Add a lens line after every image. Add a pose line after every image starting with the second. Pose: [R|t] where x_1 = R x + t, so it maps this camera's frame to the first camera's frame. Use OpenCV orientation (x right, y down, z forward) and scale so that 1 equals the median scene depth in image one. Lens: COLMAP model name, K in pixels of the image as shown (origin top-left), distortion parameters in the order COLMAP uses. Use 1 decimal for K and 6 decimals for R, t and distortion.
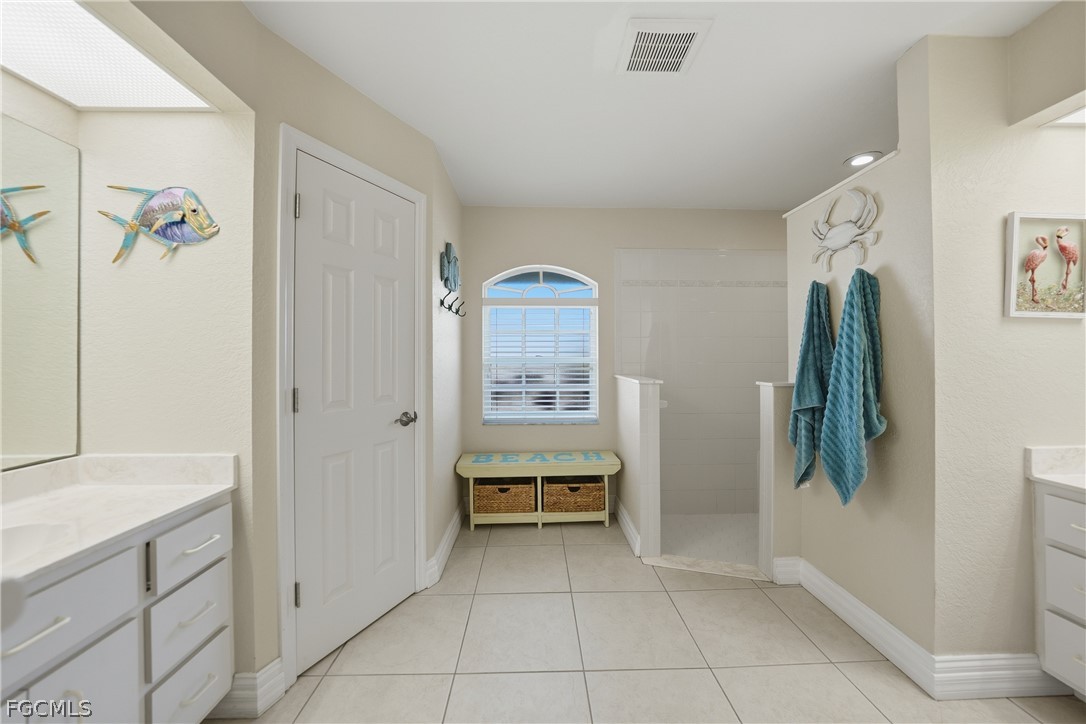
lens RADIAL K [[382.9, 0, 543.6], [0, 382.9, 352.4], [0, 0, 1]] dist [-0.029602, 0.006376]
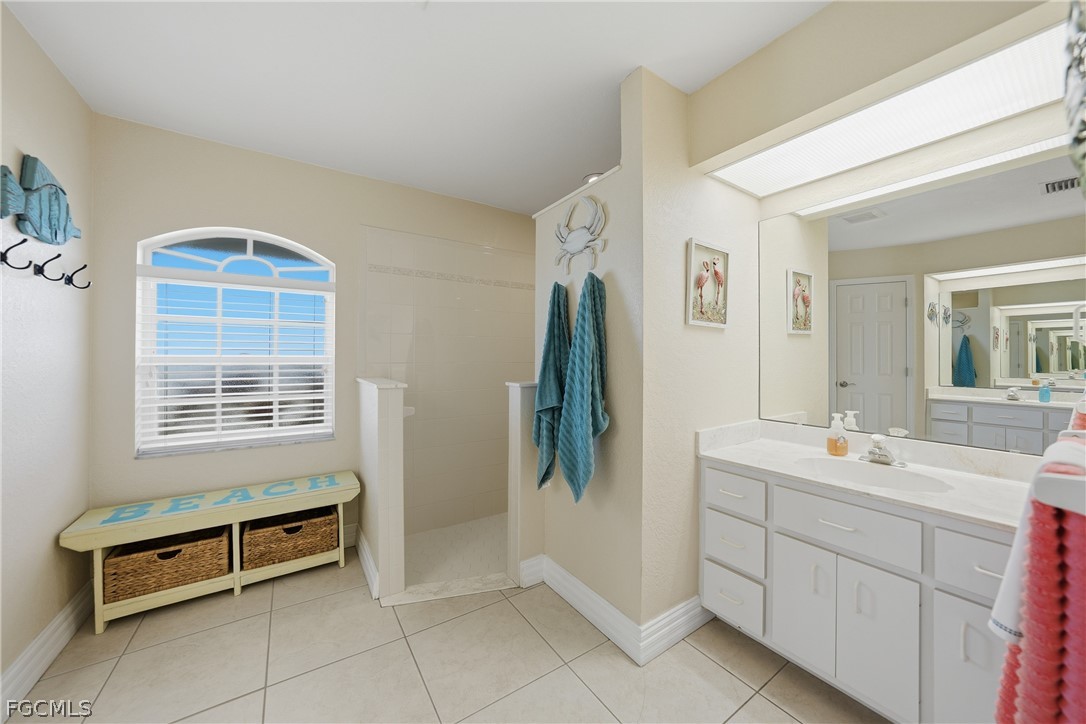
lens RADIAL K [[382.9, 0, 543.6], [0, 382.9, 352.4], [0, 0, 1]] dist [-0.029602, 0.006376]
pose [[0.846727, 0.010606, 0.531922, 0.129132], [-0.010864, 0.999937, -0.002645, 0.002495], [-0.531917, -0.003539, 0.846789, 0.130636]]
